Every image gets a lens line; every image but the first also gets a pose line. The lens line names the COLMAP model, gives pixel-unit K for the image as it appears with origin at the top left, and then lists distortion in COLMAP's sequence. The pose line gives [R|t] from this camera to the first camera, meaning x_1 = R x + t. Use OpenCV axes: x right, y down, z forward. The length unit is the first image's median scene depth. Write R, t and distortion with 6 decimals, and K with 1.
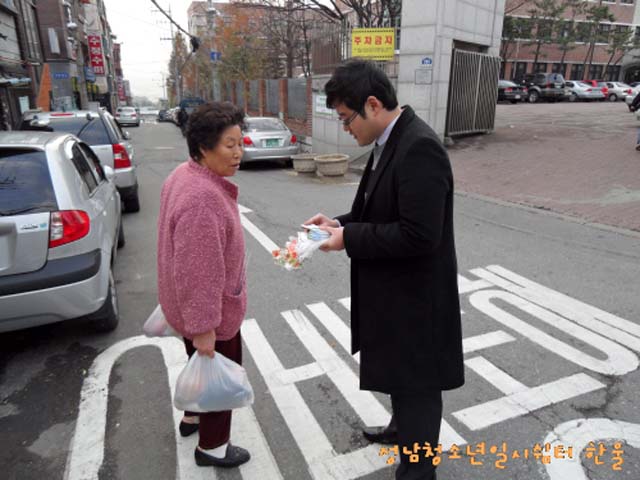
lens RADIAL K [[464.5, 0, 320.0], [0, 464.5, 240.0], [0, 0, 1]] dist [-0.003367, 0.005657]
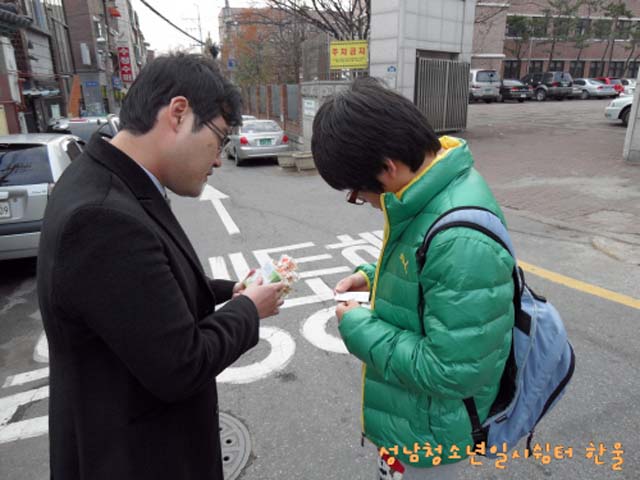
lens RADIAL K [[465.9, 0, 320.0], [0, 465.9, 240.0], [0, 0, 1]] dist [0.005998, -0.001925]
pose [[0.997436, 0.005480, -0.071347, 0.078325], [-0.005622, 0.999983, -0.001789, 0.022046], [0.071336, 0.002185, 0.997450, -0.089676]]
